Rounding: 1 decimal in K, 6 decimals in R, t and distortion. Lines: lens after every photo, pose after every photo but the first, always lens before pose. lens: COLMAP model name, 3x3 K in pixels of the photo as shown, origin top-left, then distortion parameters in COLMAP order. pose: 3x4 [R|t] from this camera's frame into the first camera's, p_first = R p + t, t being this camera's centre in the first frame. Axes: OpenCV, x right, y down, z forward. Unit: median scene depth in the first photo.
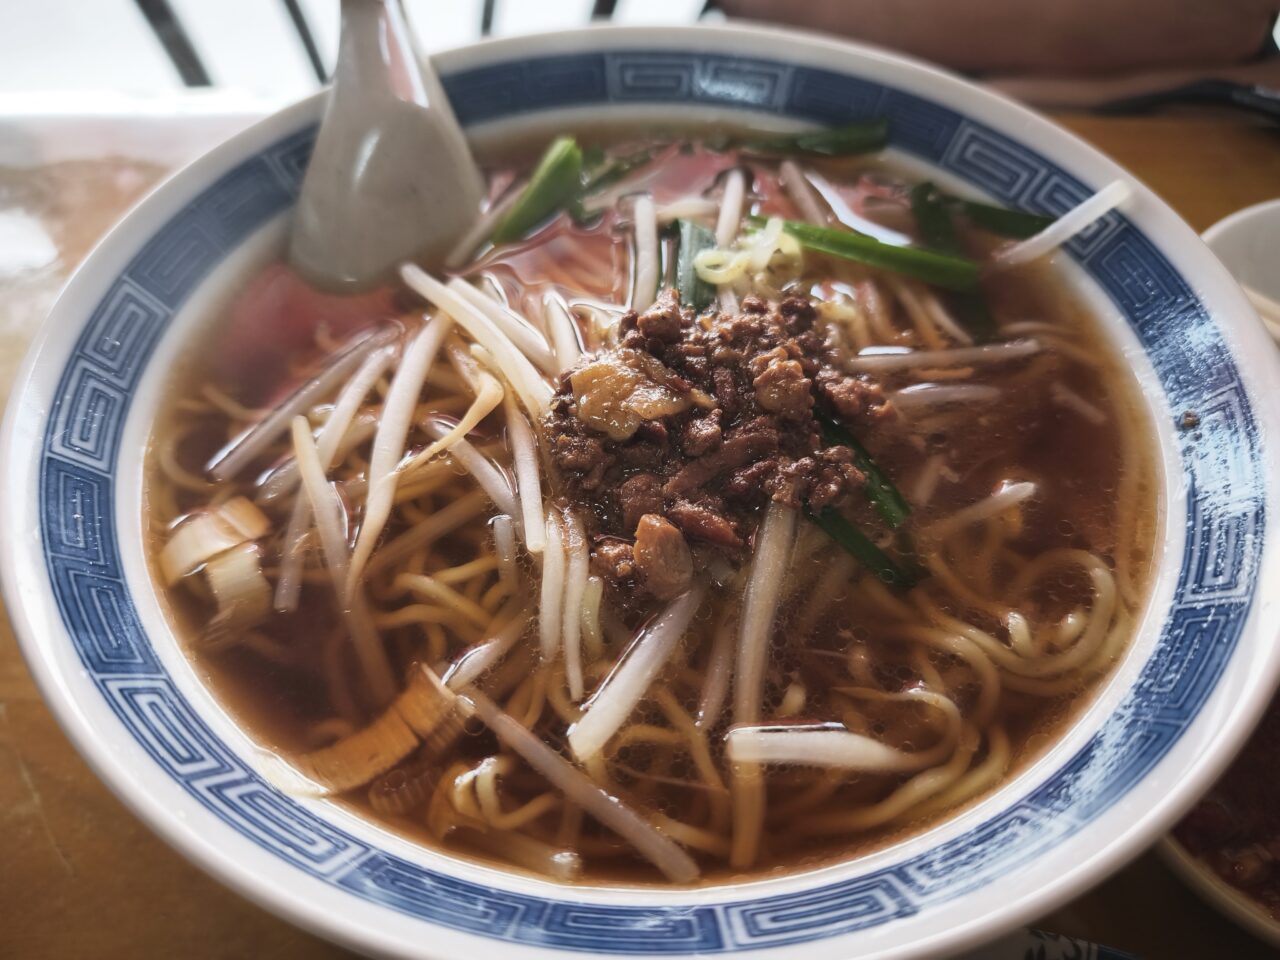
lens RADIAL K [[987.6, 0, 640.0], [0, 987.6, 480.0], [0, 0, 1]] dist [-0.060106, 0.001692]
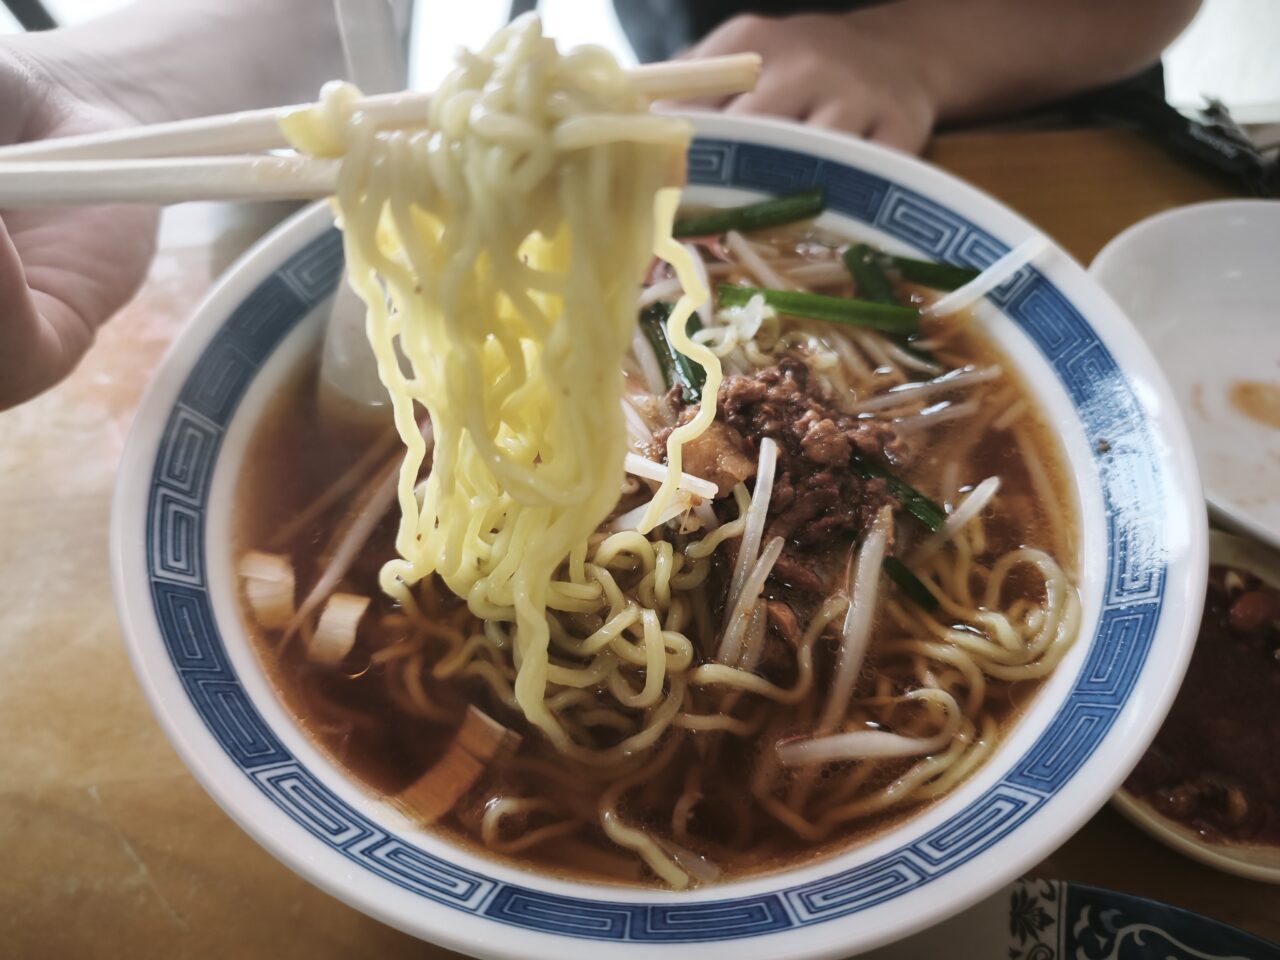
lens RADIAL K [[987.6, 0, 640.0], [0, 987.6, 480.0], [0, 0, 1]] dist [-0.060106, 0.001692]
pose [[0.992823, -0.099366, 0.066544, -0.093766], [0.097707, 0.994828, 0.027747, -0.109925], [-0.068957, -0.021047, 0.997398, -0.178895]]
